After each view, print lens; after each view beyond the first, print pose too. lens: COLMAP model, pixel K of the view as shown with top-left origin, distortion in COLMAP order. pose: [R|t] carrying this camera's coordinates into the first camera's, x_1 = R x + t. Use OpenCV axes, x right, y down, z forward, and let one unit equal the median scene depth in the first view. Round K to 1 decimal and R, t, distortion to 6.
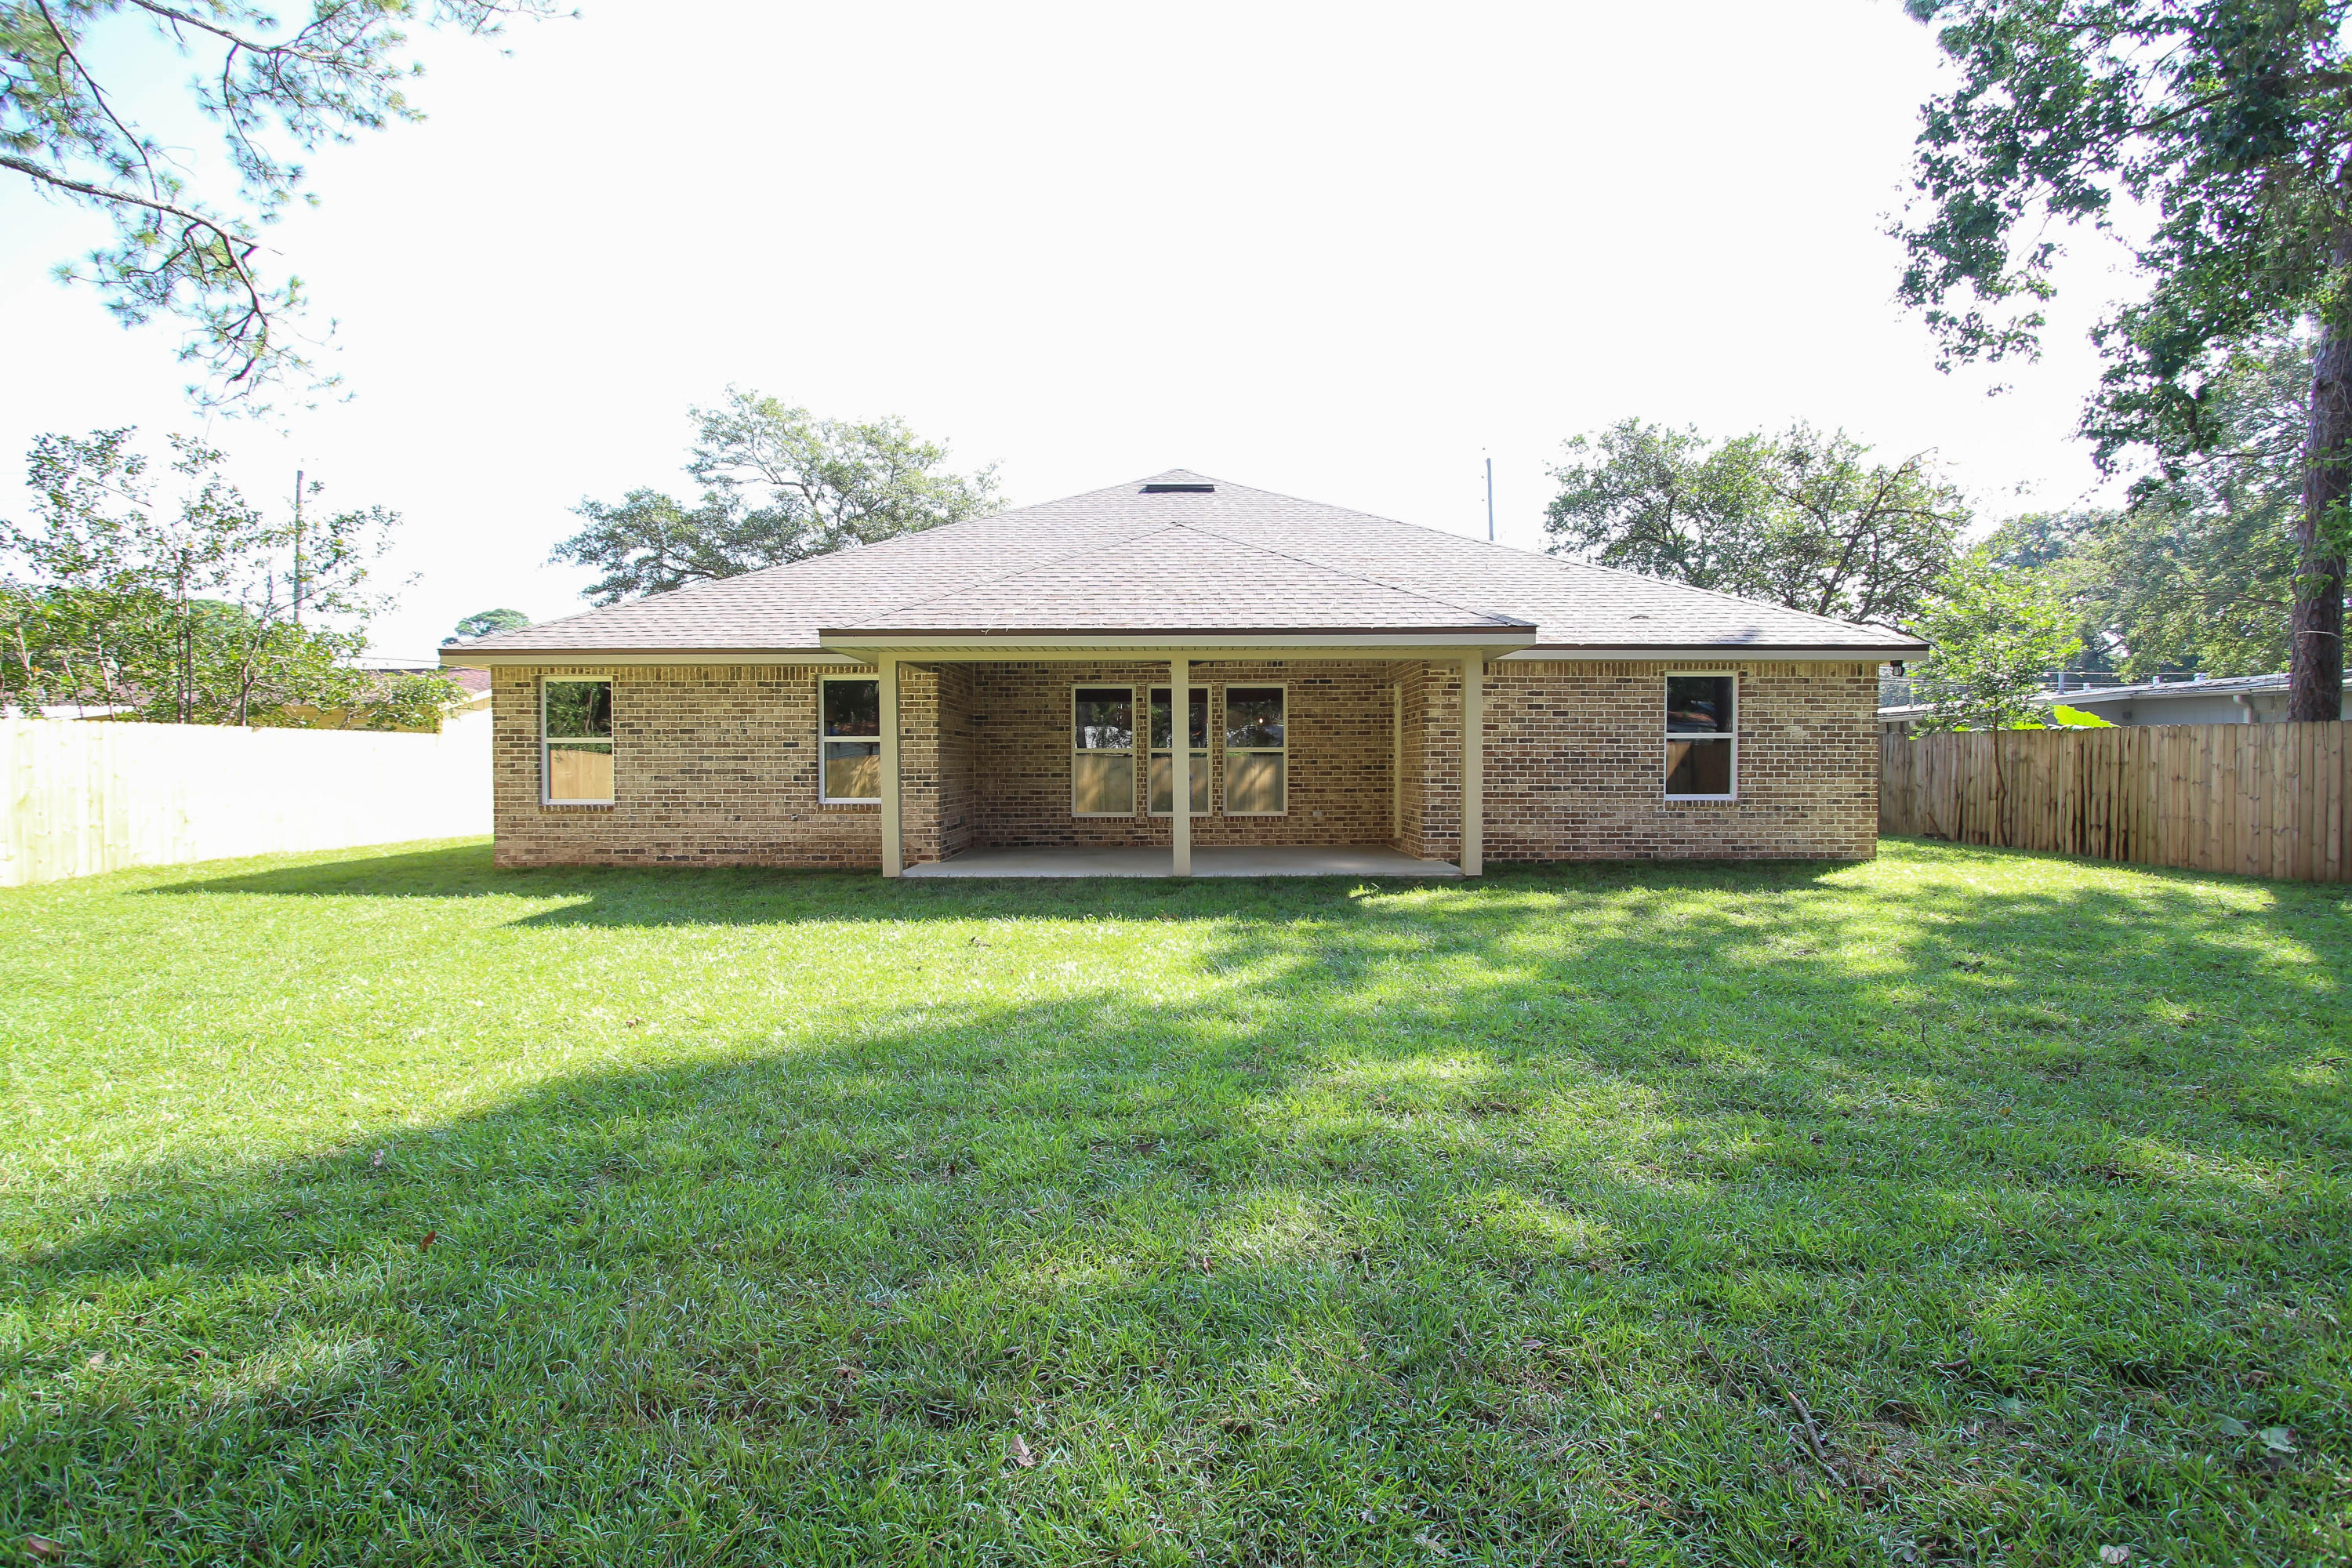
lens RADIAL K [[1085.3, 0, 1171.9], [0, 1085.3, 781.0], [0, 0, 1]] dist [-0.015348, 0.001844]
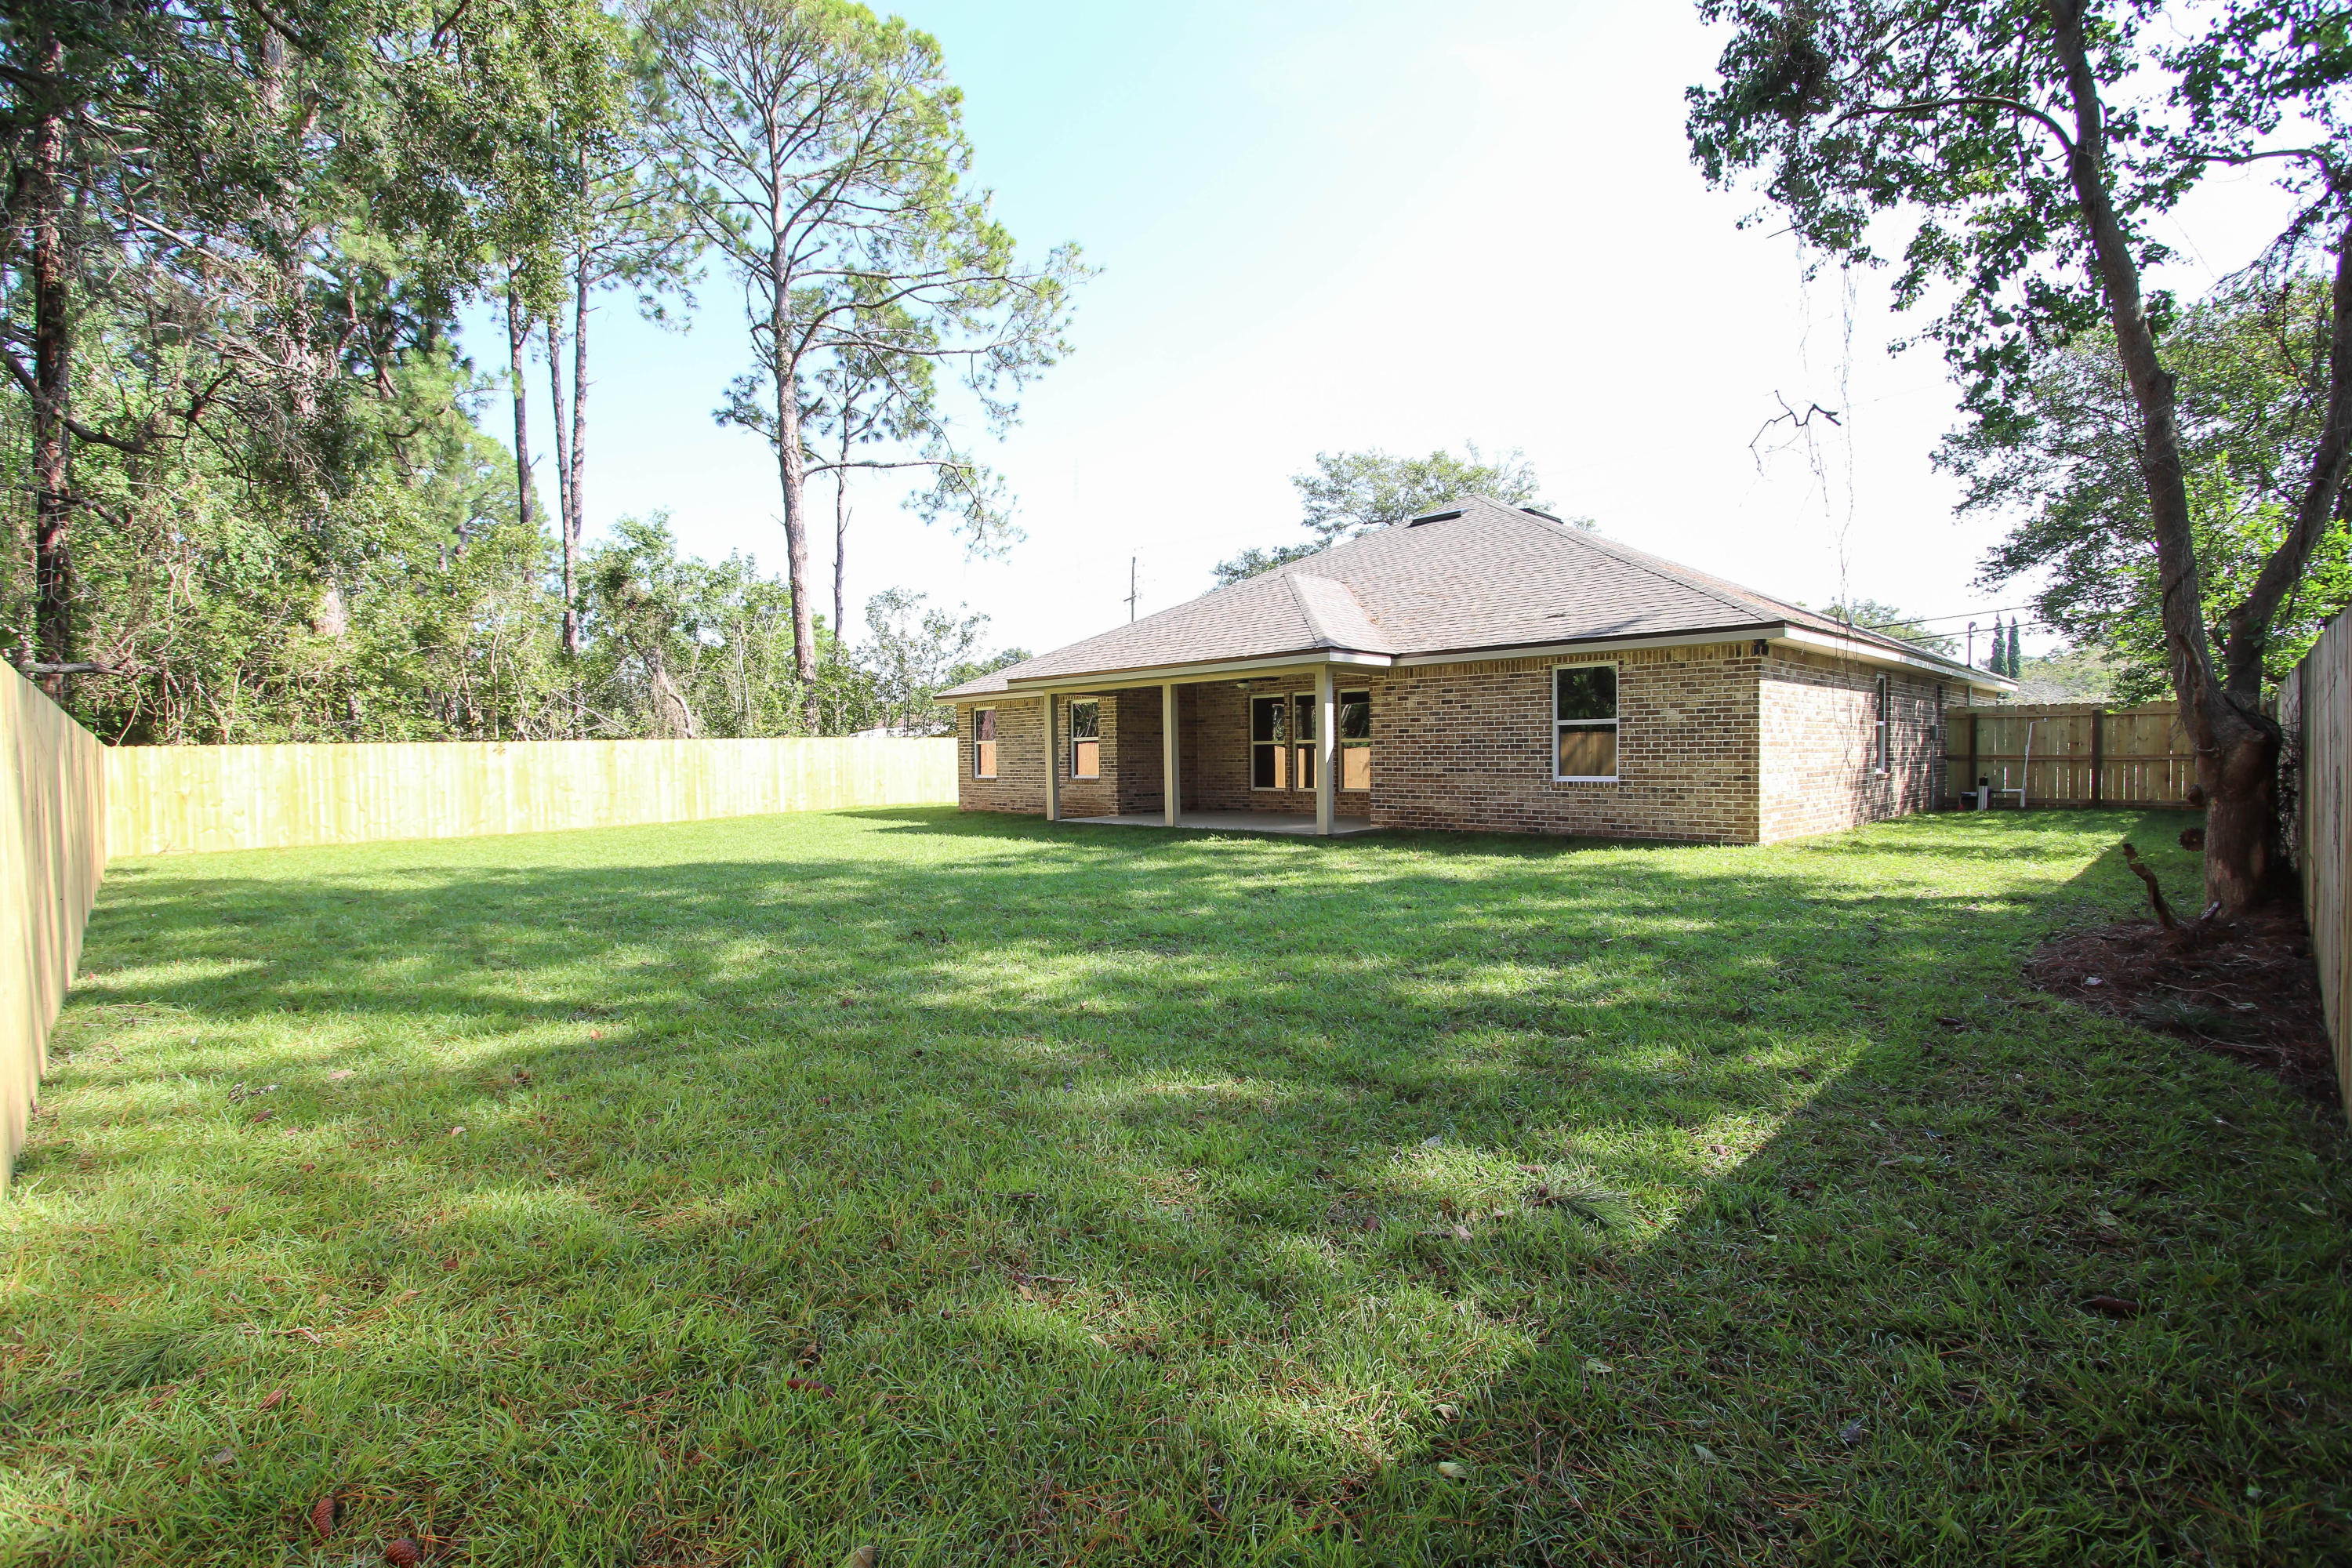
lens RADIAL K [[1105.8, 0, 1167.7], [0, 1105.8, 778.2], [0, 0, 1]] dist [-0.016392, 0.001159]
pose [[0.696040, 0.007716, -0.717961, 0.987589], [-0.002515, 0.999962, 0.008308, 0.006348], [0.717998, -0.003977, 0.696034, -0.073435]]
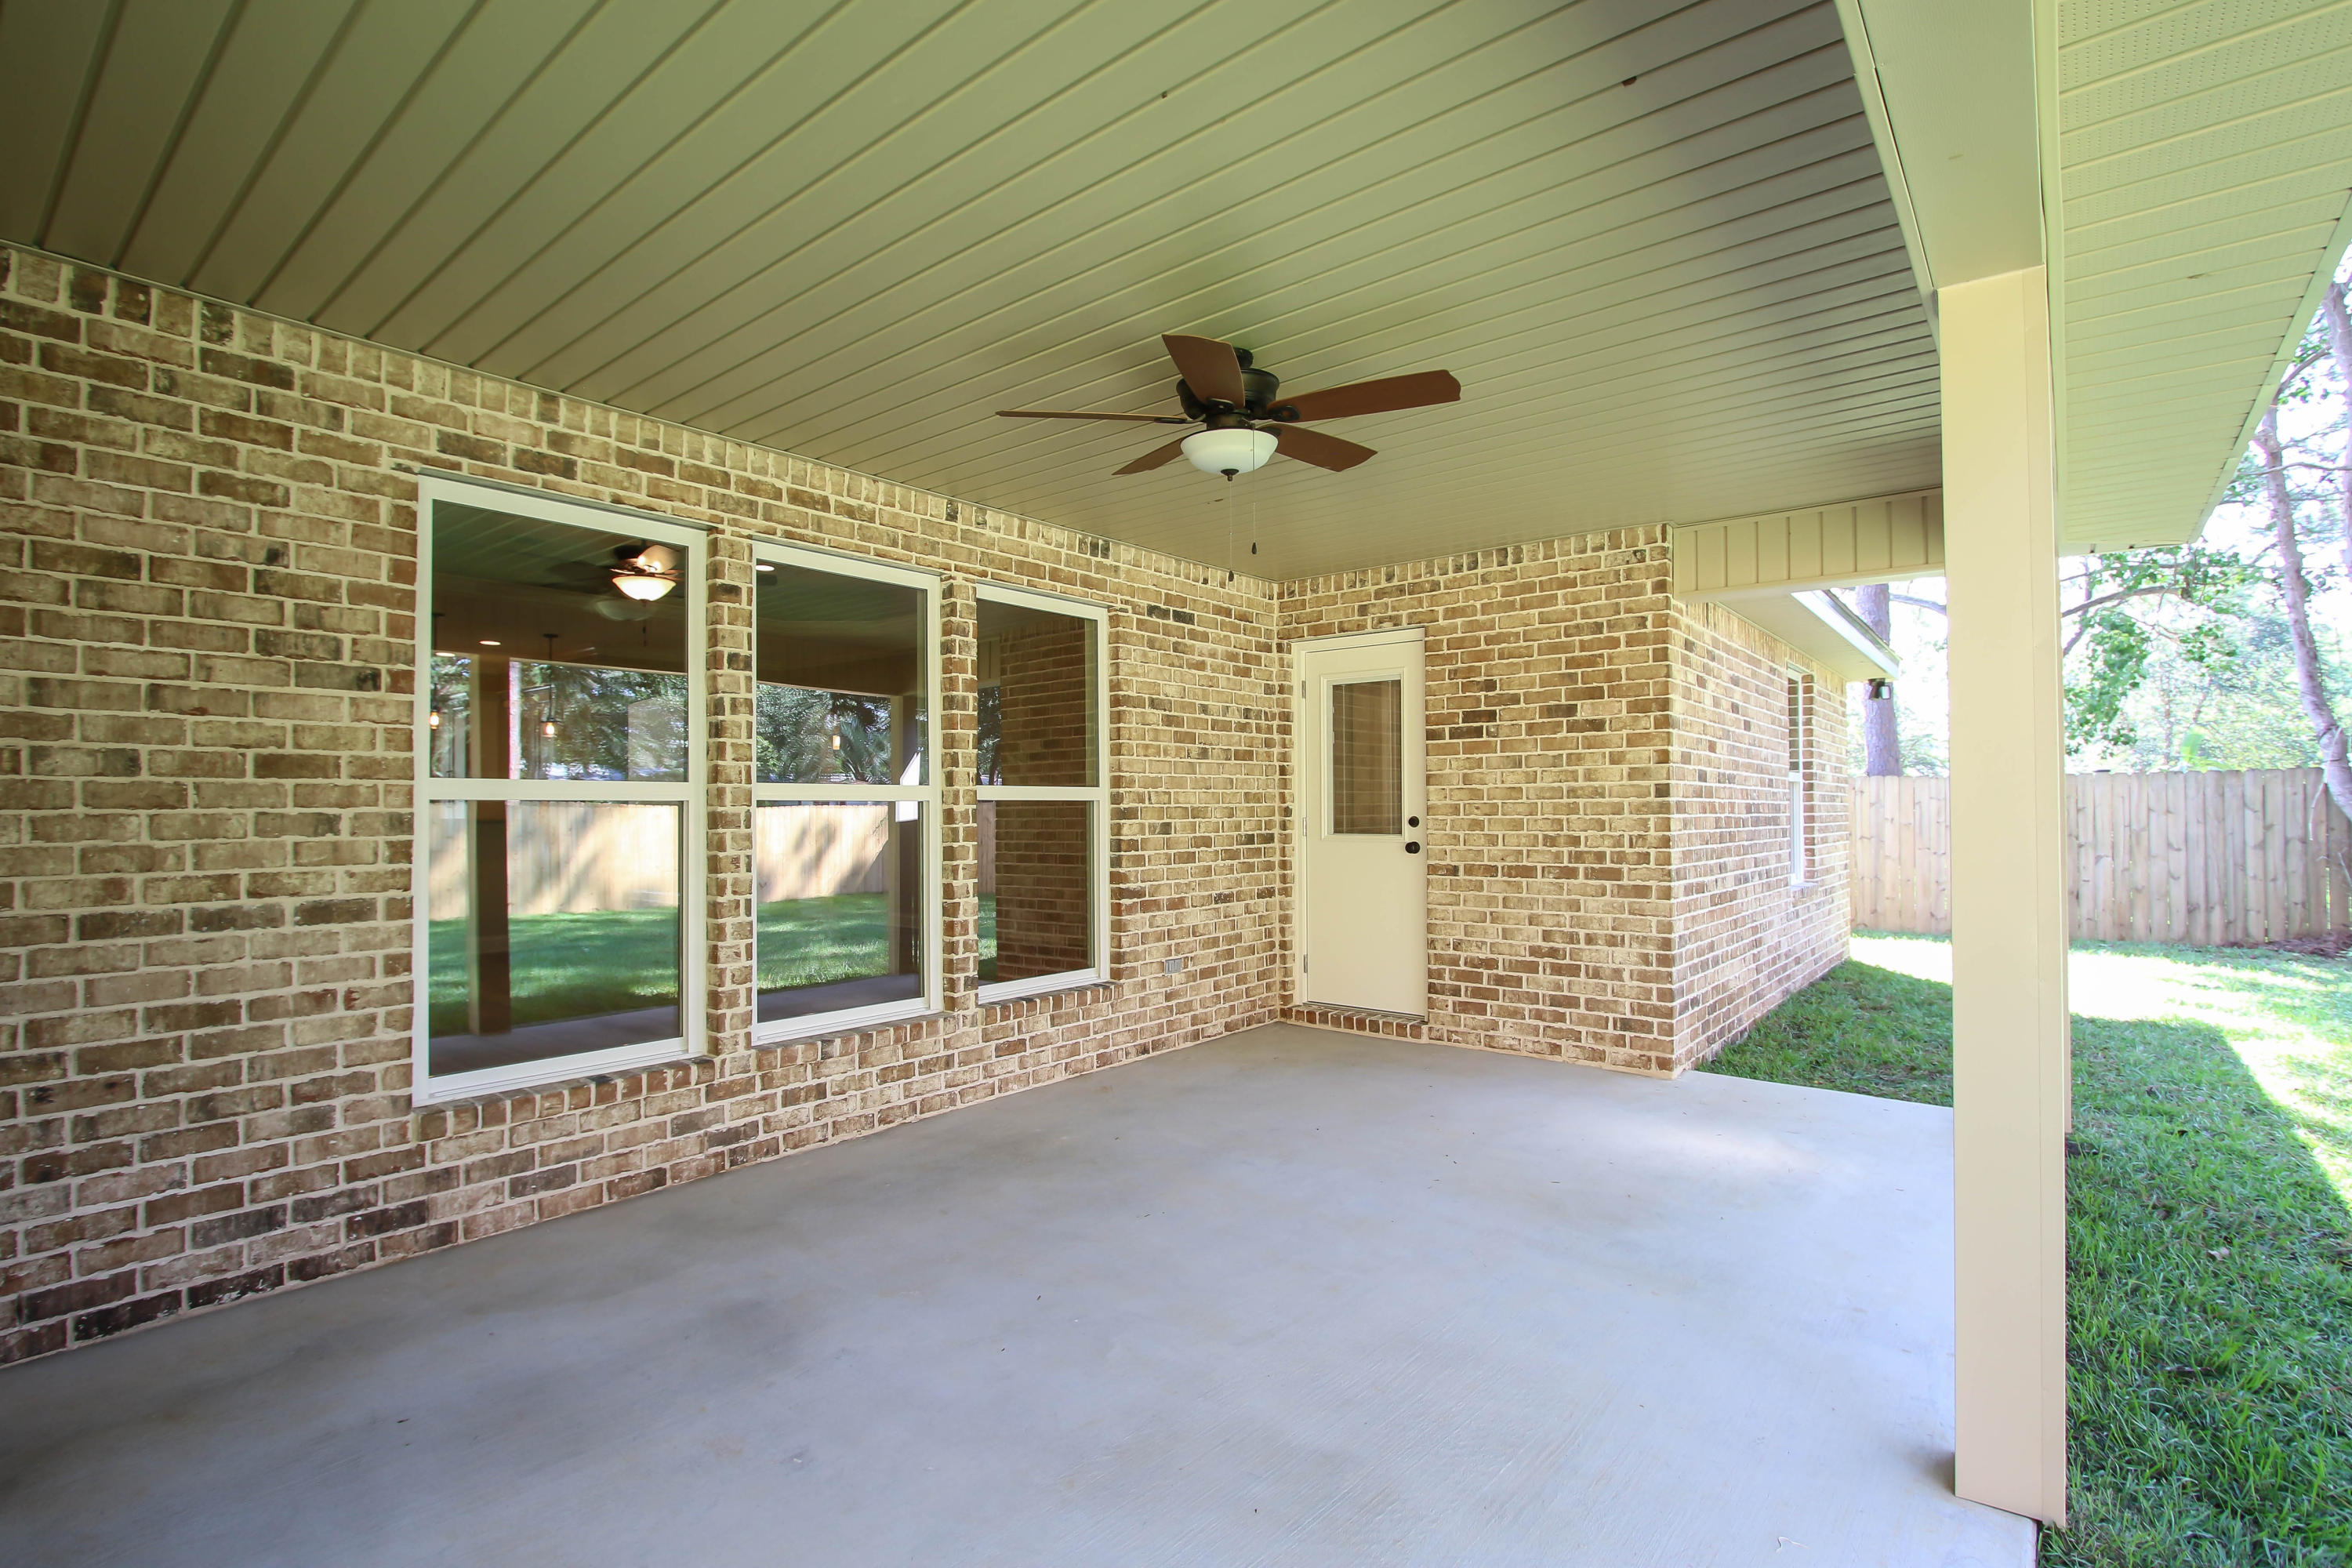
lens RADIAL K [[1138.6, 0, 1185.0], [0, 1138.6, 792.5], [0, 0, 1]] dist [-0.001458, 0.000878]
pose [[0.613631, 0.011632, 0.789508, -0.203300], [0.020035, 0.999340, -0.030295, -0.020495], [-0.789339, 0.034407, 0.612993, 0.875121]]
